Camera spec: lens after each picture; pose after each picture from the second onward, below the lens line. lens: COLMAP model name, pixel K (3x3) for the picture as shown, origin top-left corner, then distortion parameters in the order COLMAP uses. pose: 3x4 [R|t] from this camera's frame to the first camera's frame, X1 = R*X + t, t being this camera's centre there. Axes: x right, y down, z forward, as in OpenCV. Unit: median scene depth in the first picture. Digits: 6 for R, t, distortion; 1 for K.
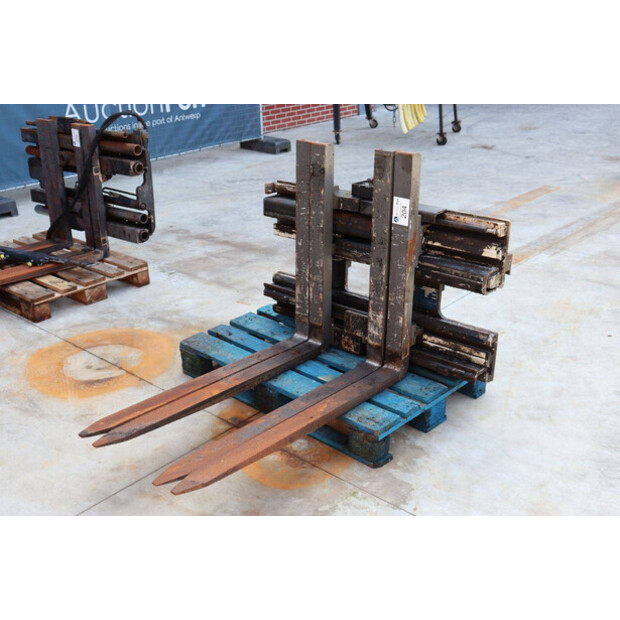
lens RADIAL K [[713.3, 0, 310.0], [0, 713.3, 310.0], [0, 0, 1]] dist [0.001314, 0.014572]
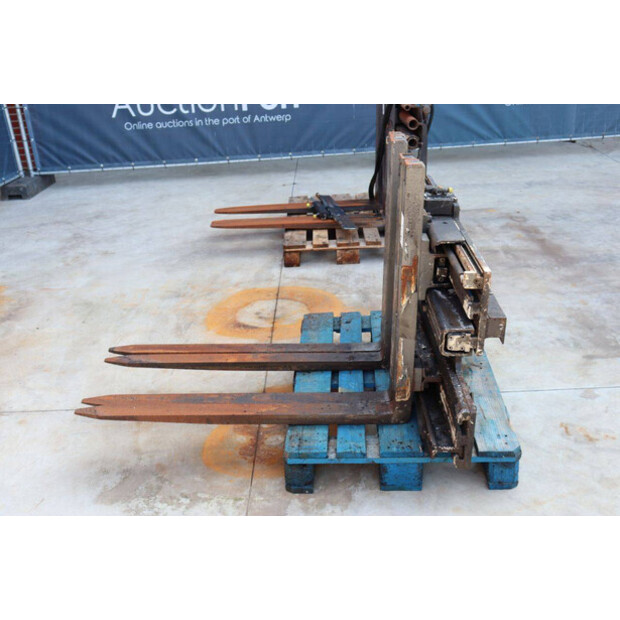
lens RADIAL K [[747.9, 0, 310.0], [0, 747.9, 310.0], [0, 0, 1]] dist [0.006932, 0.044253]
pose [[0.657342, 0.287541, -0.696579, 0.545906], [-0.257656, 0.954393, 0.150821, -0.119650], [0.708177, 0.080337, 0.701449, 0.240811]]
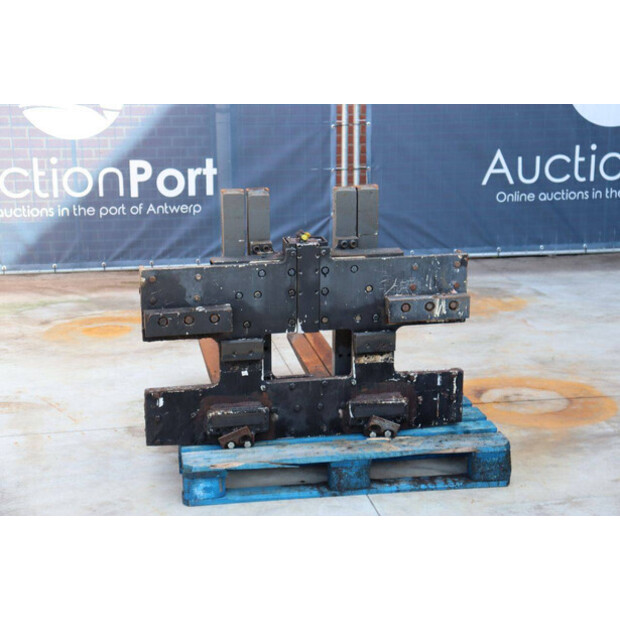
lens RADIAL K [[1178.5, 0, 310.0], [0, 1178.5, 310.0], [0, 0, 1]] dist [0.272123, 0.004690]
pose [[-0.609941, 0.214530, -0.762856, 1.019408], [-0.282376, 0.840630, 0.462175, -0.654991], [0.740430, 0.497311, -0.452156, 1.439262]]
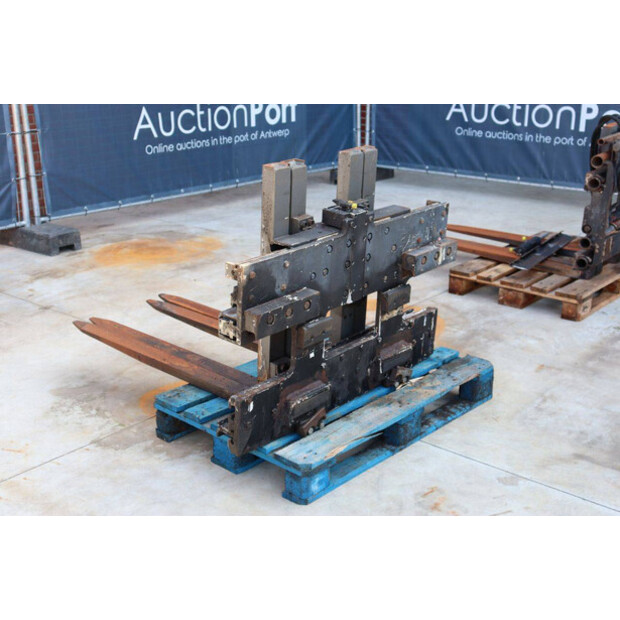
lens RADIAL K [[894.7, 0, 310.0], [0, 894.7, 310.0], [0, 0, 1]] dist [0.104508, 0.030803]
pose [[0.029656, 0.350051, -0.936261, 0.958896], [-0.390423, 0.866323, 0.311536, -0.328667], [0.920158, 0.356299, 0.162360, 0.701380]]
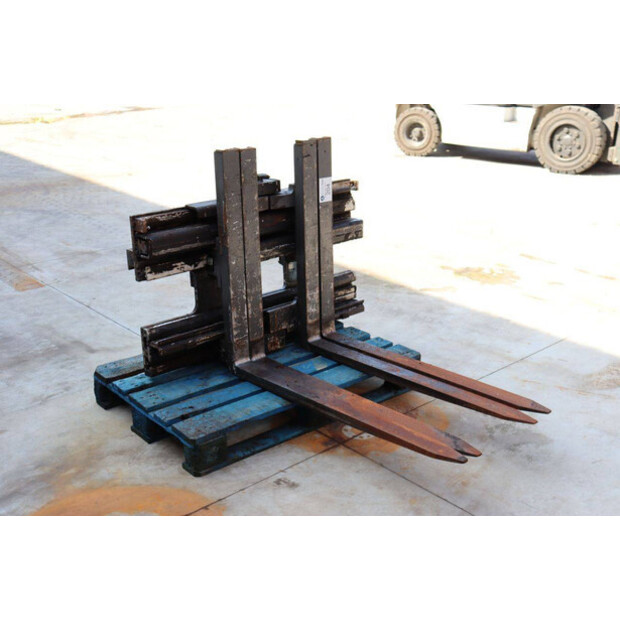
lens RADIAL K [[798.9, 0, 310.0], [0, 798.9, 310.0], [0, 0, 1]] dist [0.039232, 0.032251]
pose [[0.099176, -0.318631, 0.942676, -0.882319], [0.370113, 0.891190, 0.262290, -0.241717], [-0.923678, 0.322884, 0.206314, 0.640934]]
